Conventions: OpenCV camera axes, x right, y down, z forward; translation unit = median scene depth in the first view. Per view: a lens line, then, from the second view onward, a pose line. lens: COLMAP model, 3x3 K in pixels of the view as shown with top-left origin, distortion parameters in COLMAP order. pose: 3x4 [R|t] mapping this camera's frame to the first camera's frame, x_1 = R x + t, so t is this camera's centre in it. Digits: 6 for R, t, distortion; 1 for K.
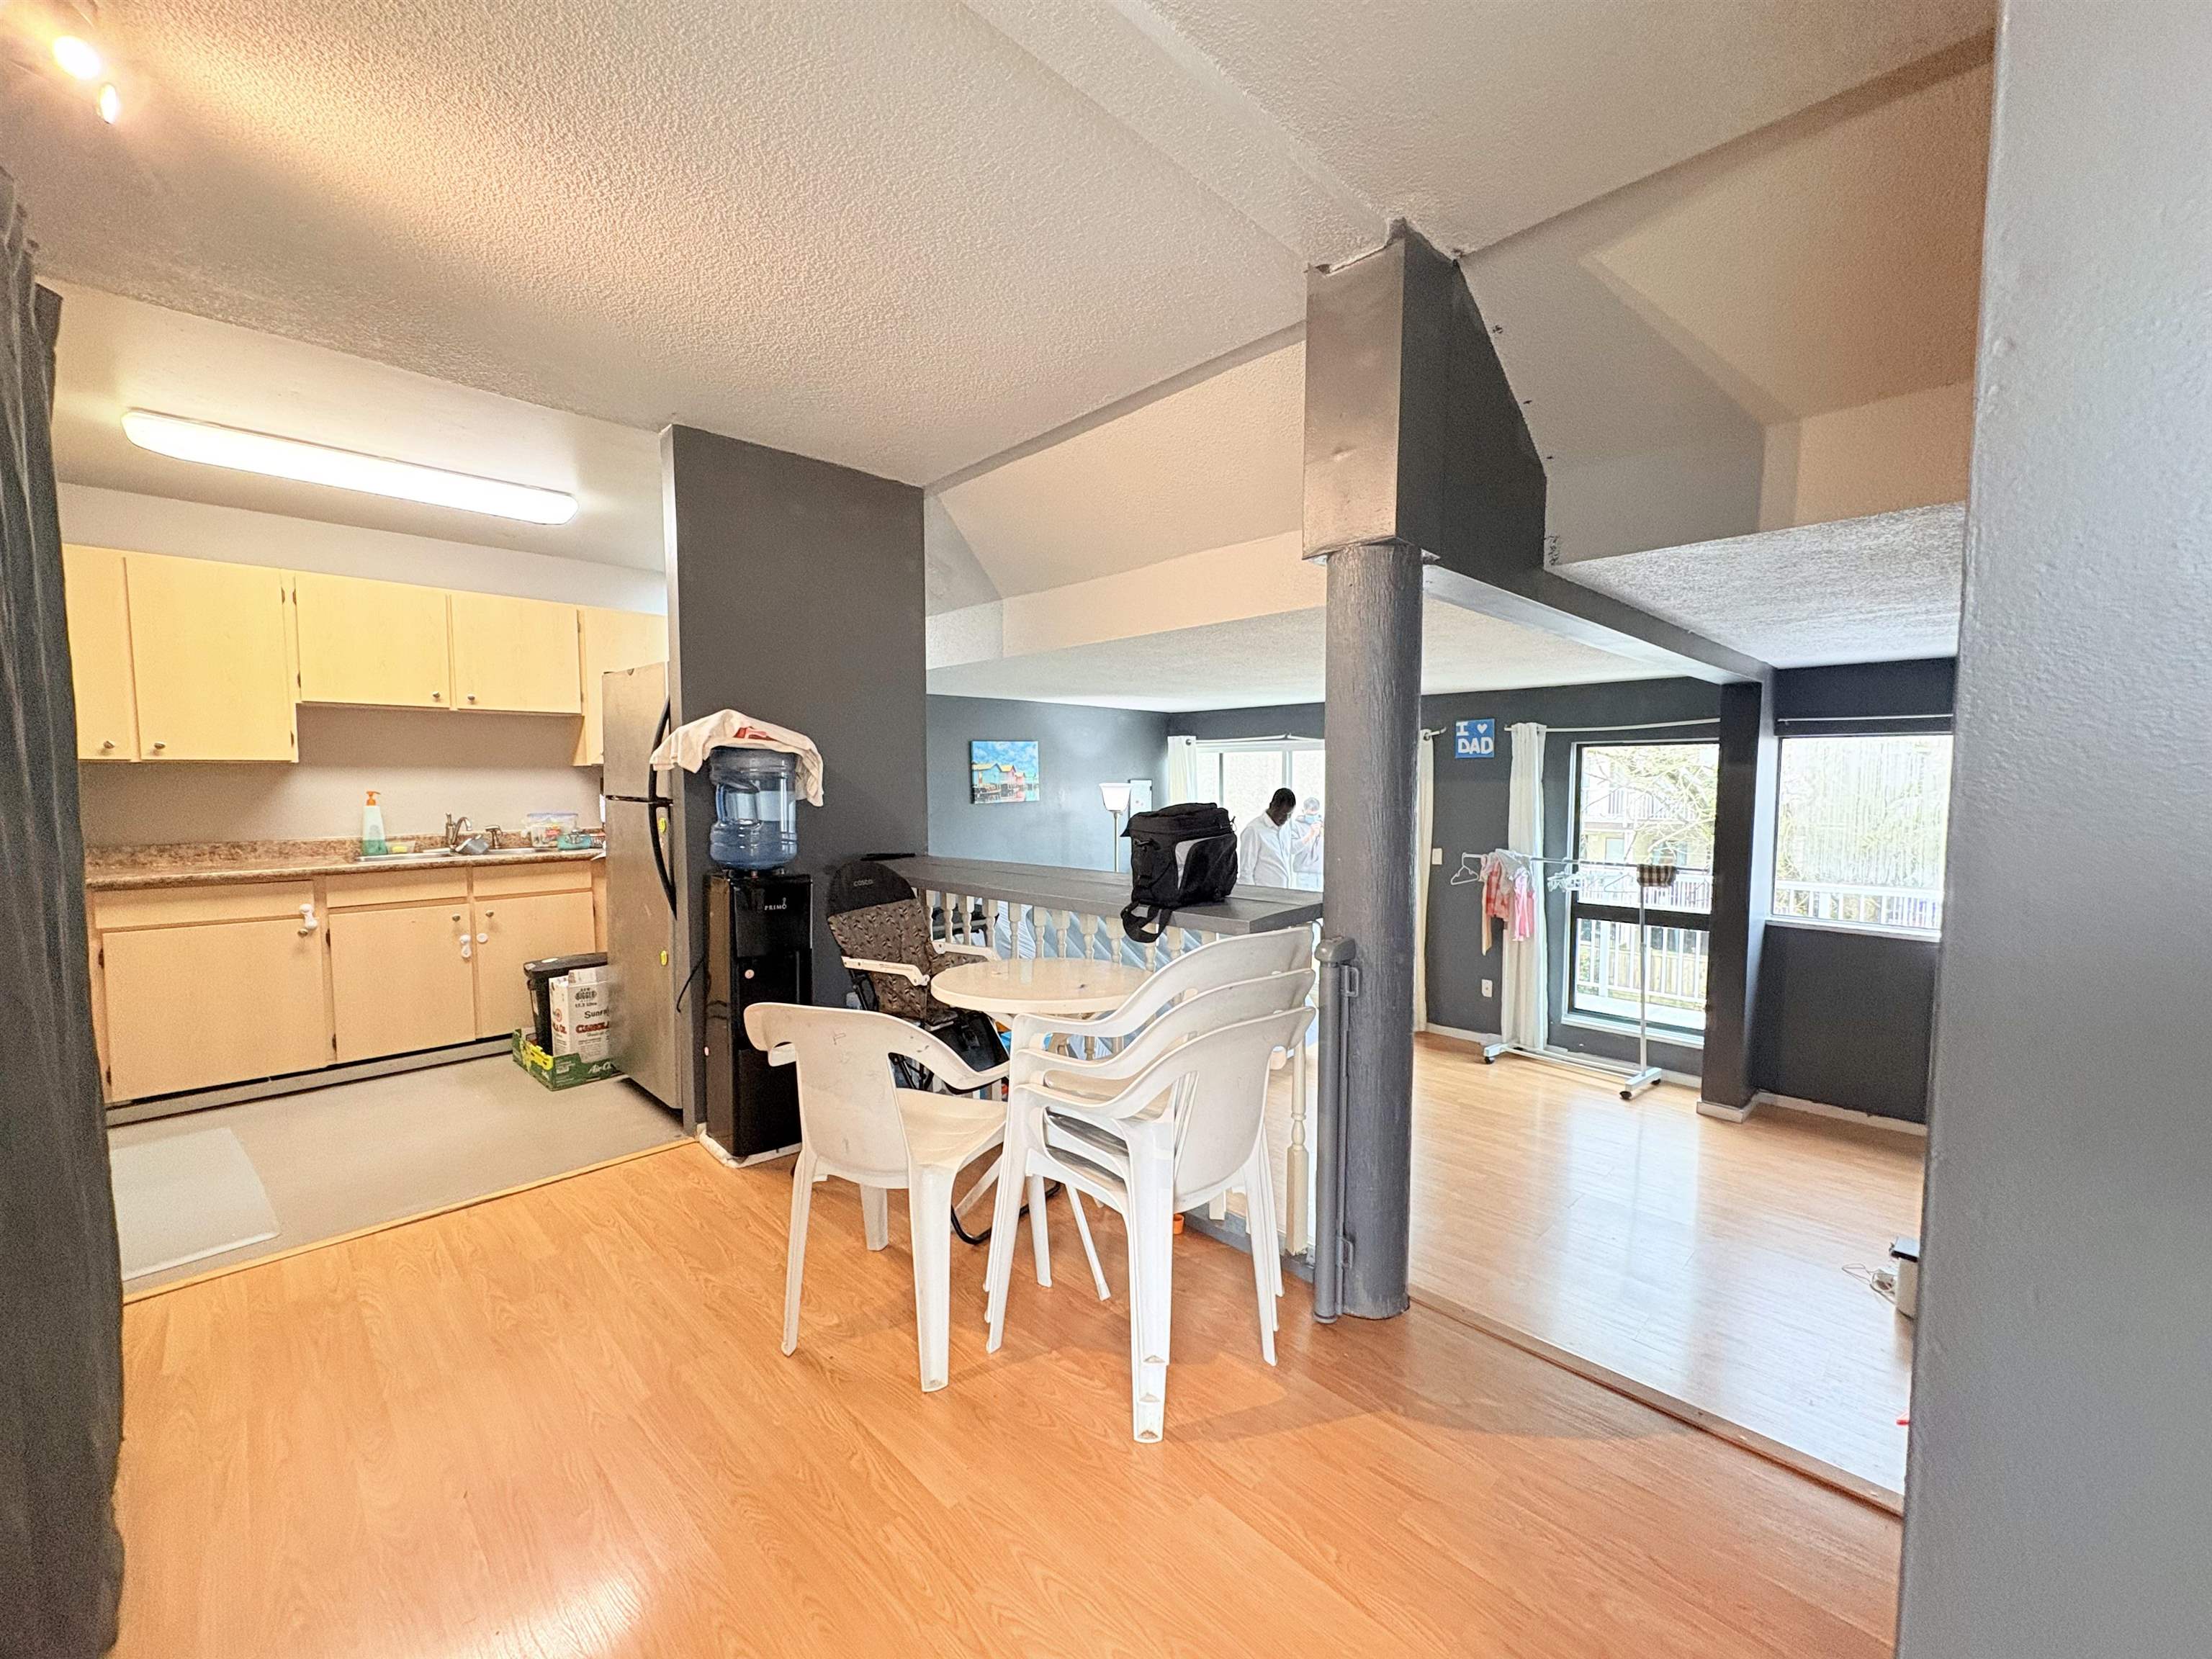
lens RADIAL K [[881.7, 0, 1101.7], [0, 881.7, 833.6], [0, 0, 1]] dist [0.001207, 0.000324]
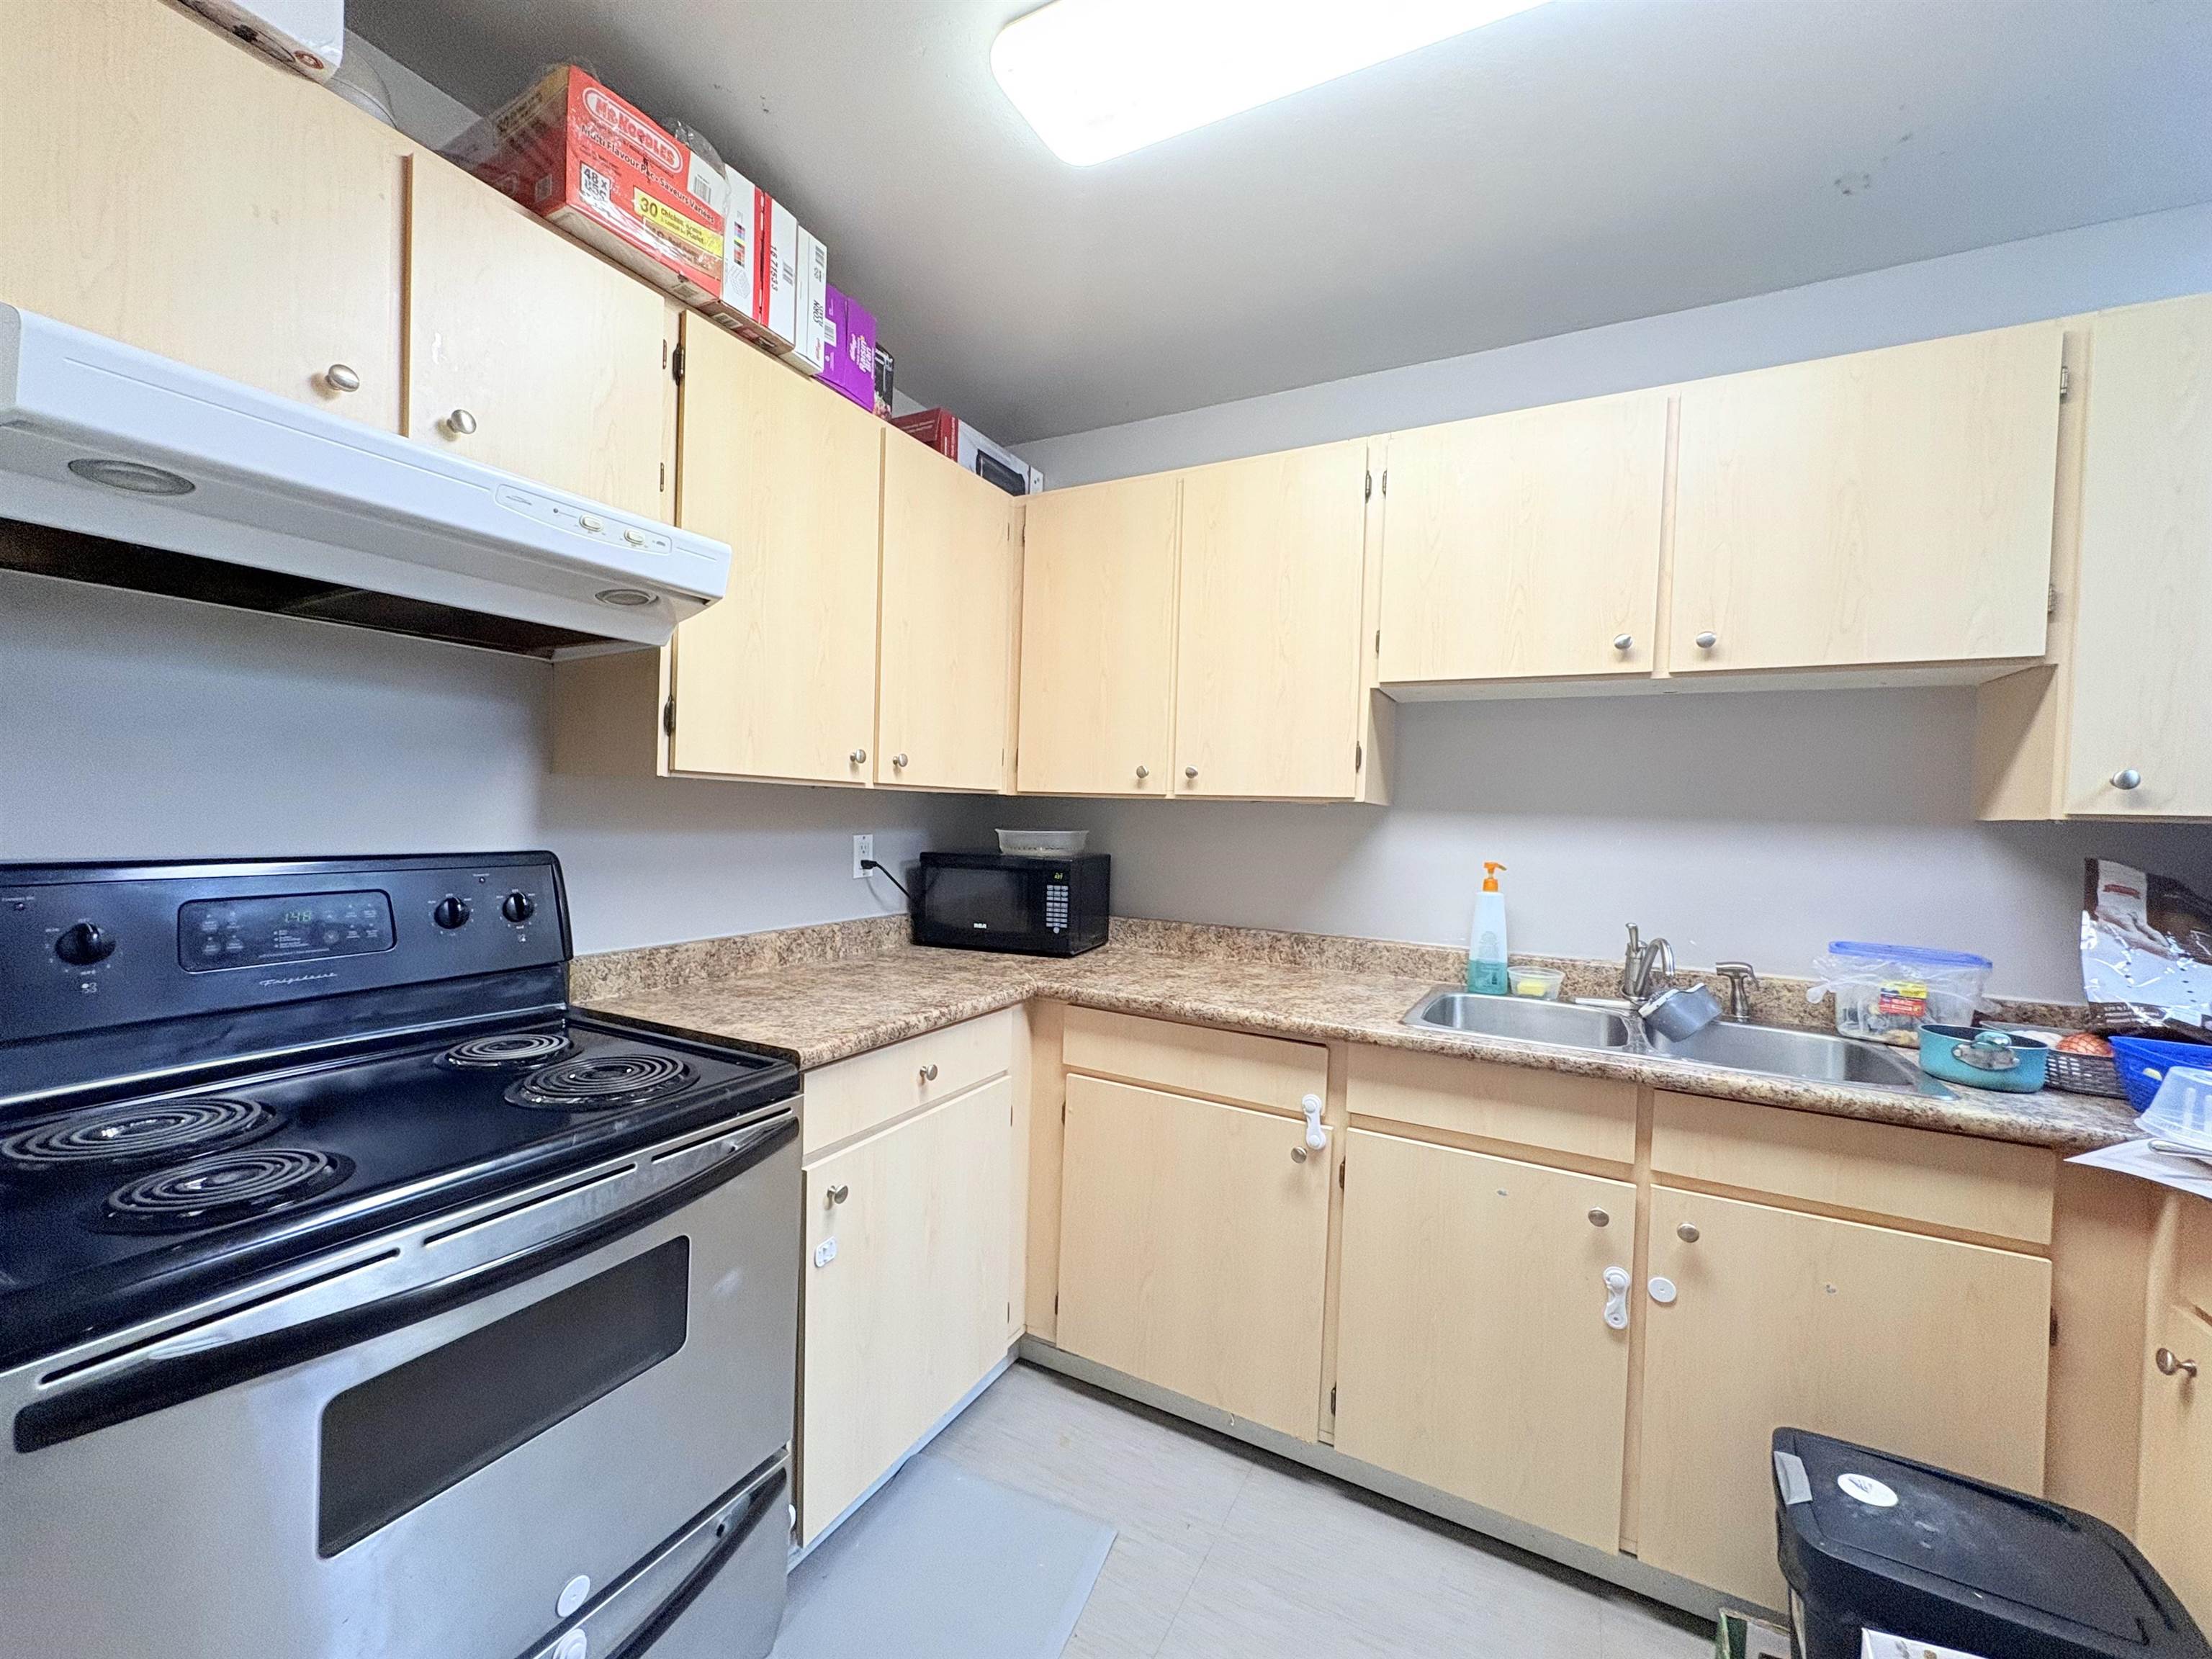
lens RADIAL K [[881.7, 0, 1103.3], [0, 881.7, 832.3], [0, 0, 1]] dist [0.001207, 0.000324]
pose [[0.300027, 0.032675, -0.953371, -0.419328], [-0.093550, 0.995604, 0.004682, -0.046154], [0.949332, 0.087783, 0.301765, 0.637224]]
